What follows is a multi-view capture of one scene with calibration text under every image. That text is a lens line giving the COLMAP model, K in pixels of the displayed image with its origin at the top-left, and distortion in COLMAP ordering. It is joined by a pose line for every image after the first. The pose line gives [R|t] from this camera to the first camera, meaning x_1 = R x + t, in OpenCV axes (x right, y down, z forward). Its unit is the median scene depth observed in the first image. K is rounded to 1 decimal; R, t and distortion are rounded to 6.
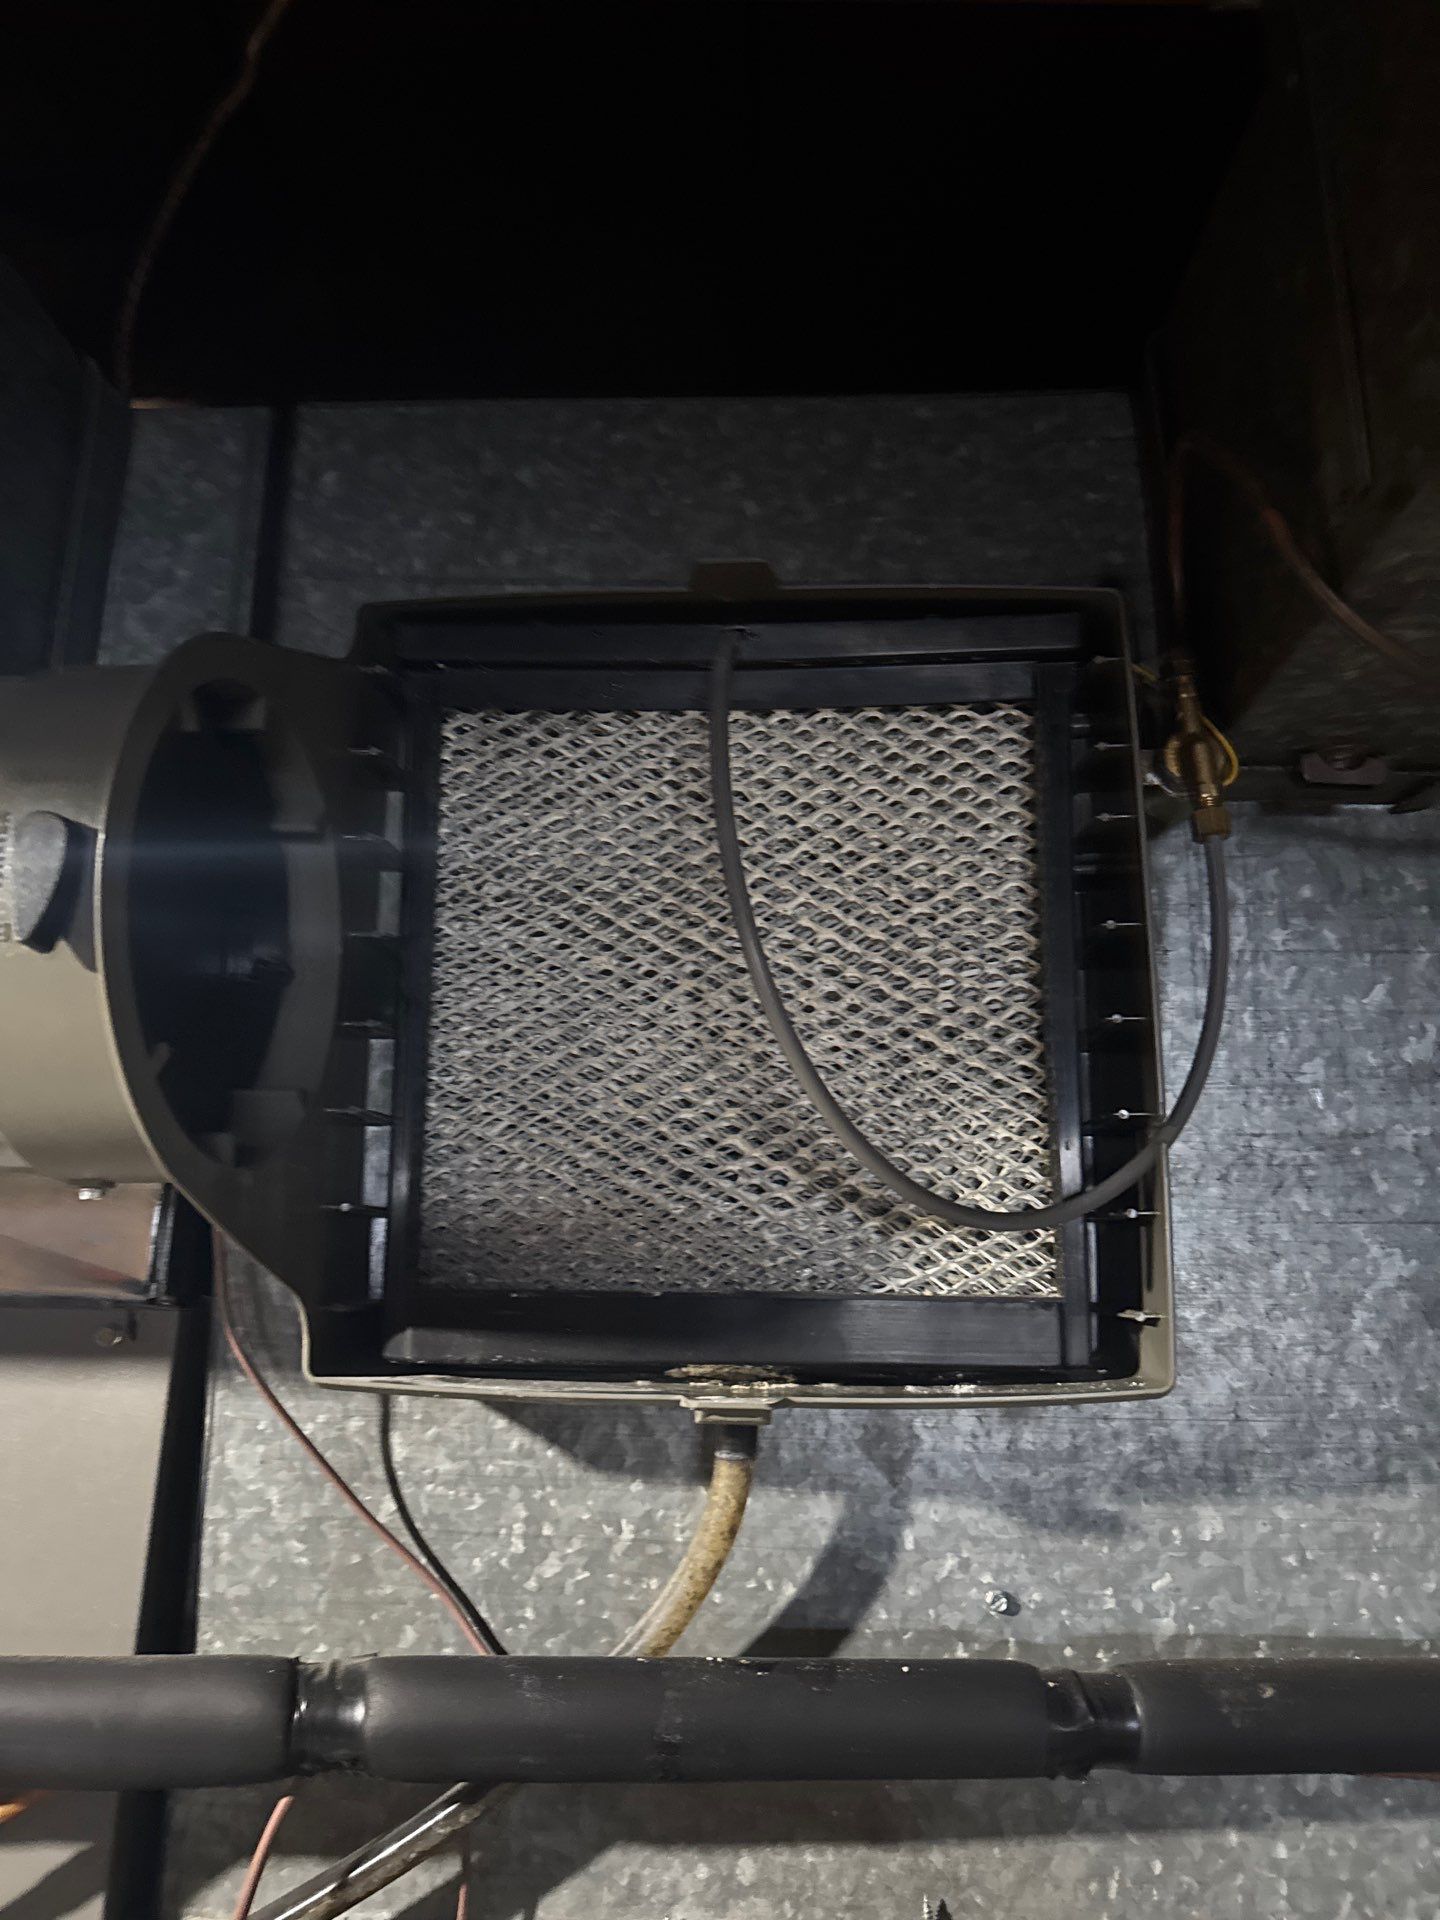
lens RADIAL K [[1390.2, 0, 723.1], [0, 1390.2, 964.7], [0, 0, 1]] dist [0.026805, -0.018912]
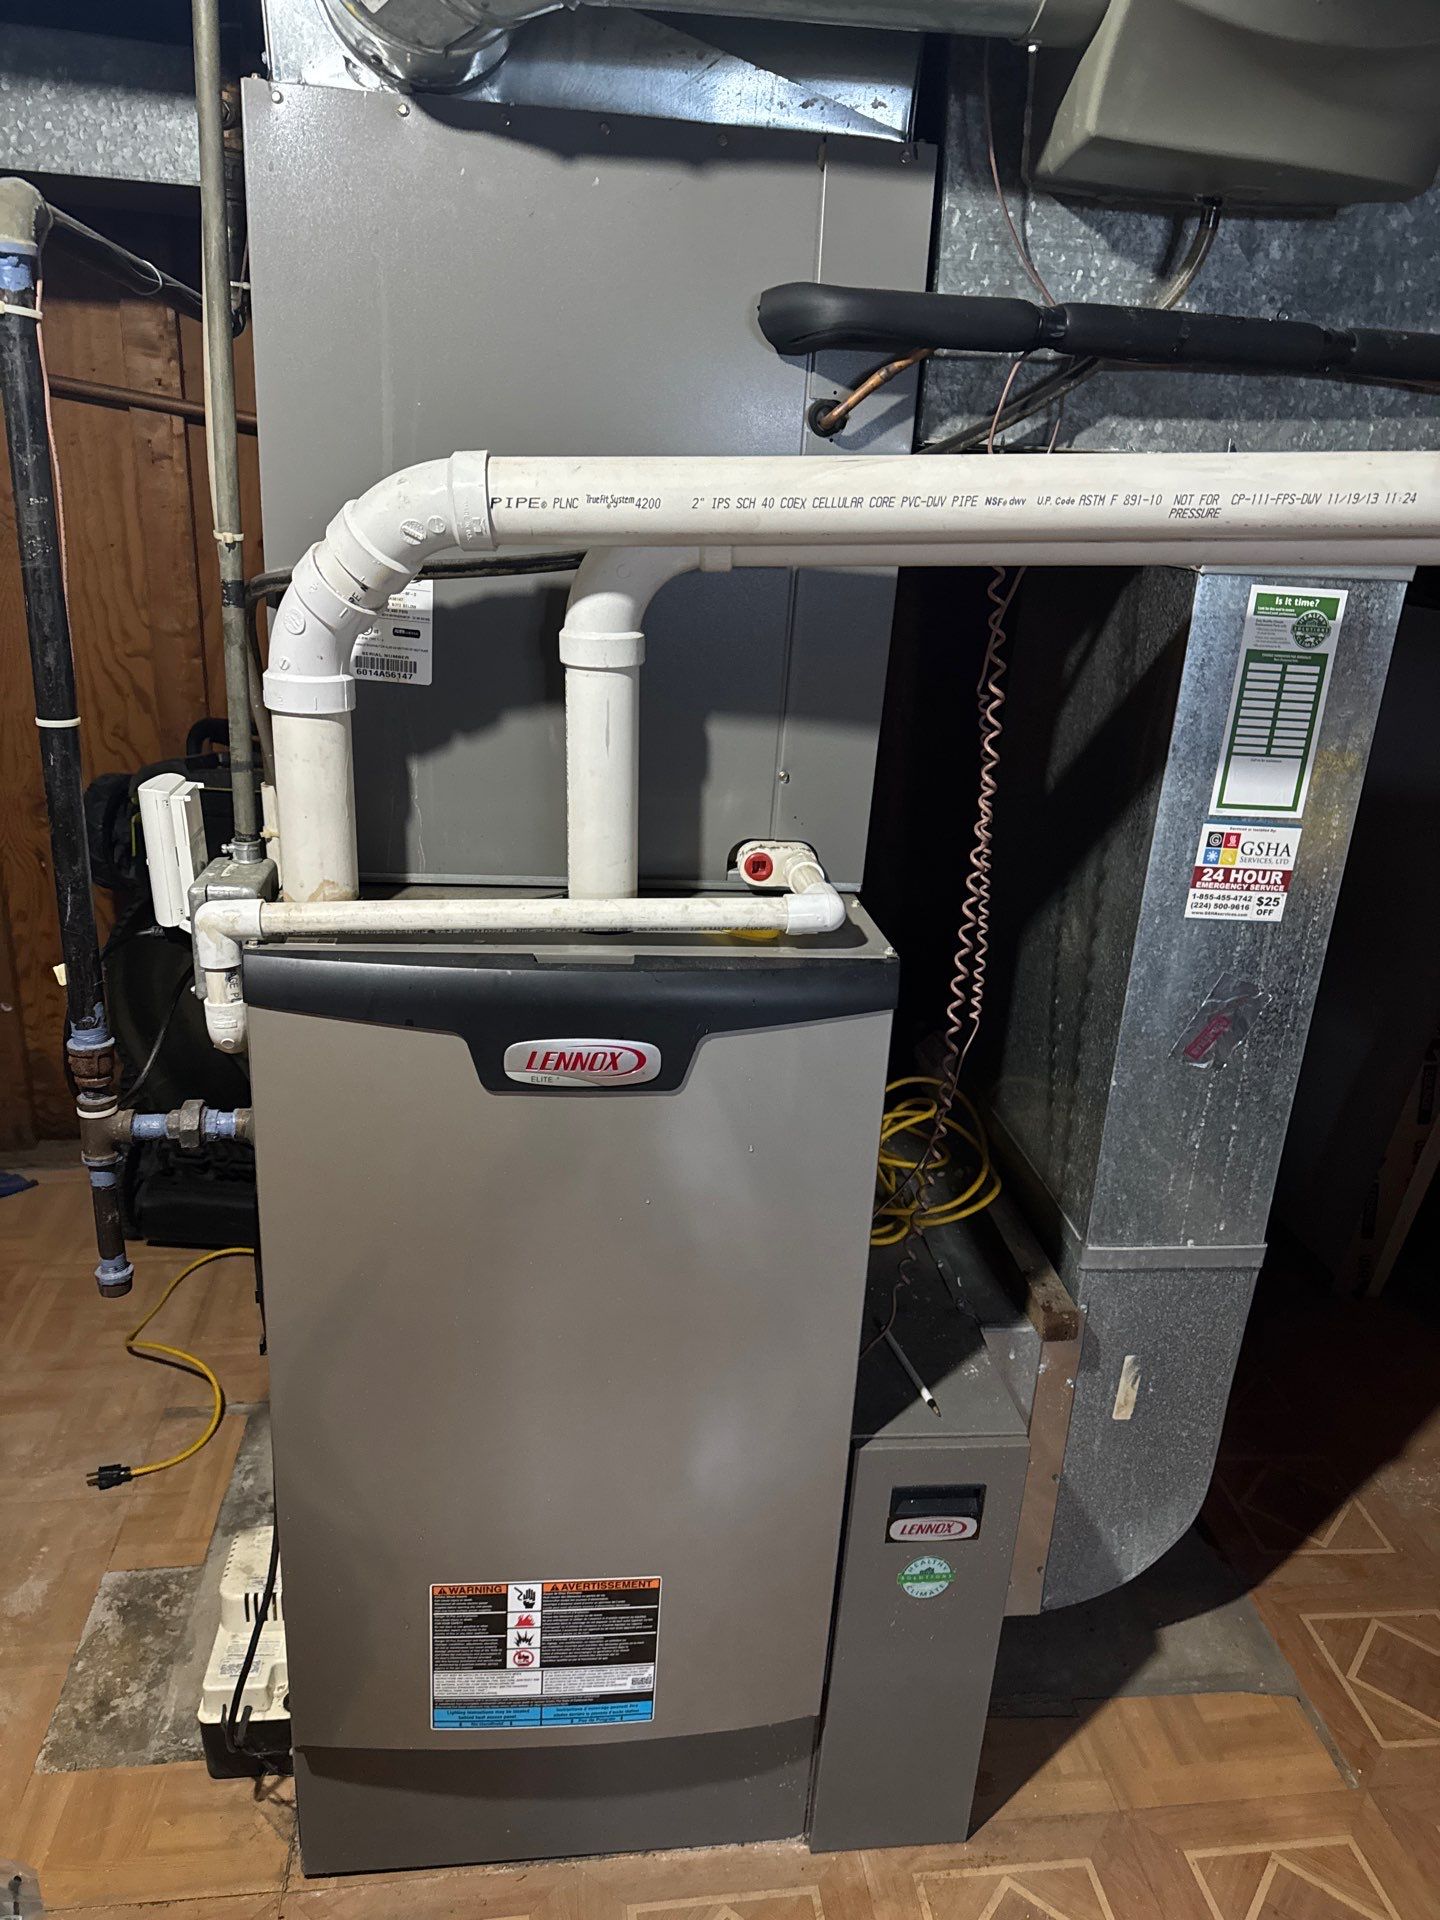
lens RADIAL K [[1390.2, 0, 734.4], [0, 1390.2, 964.5], [0, 0, 1]] dist [0.026805, -0.018912]
pose [[0.989024, -0.012313, 0.147243, -1.004270], [-0.071948, 0.830271, 0.552697, 0.135656], [-0.129057, -0.557224, 0.820272, -1.294306]]
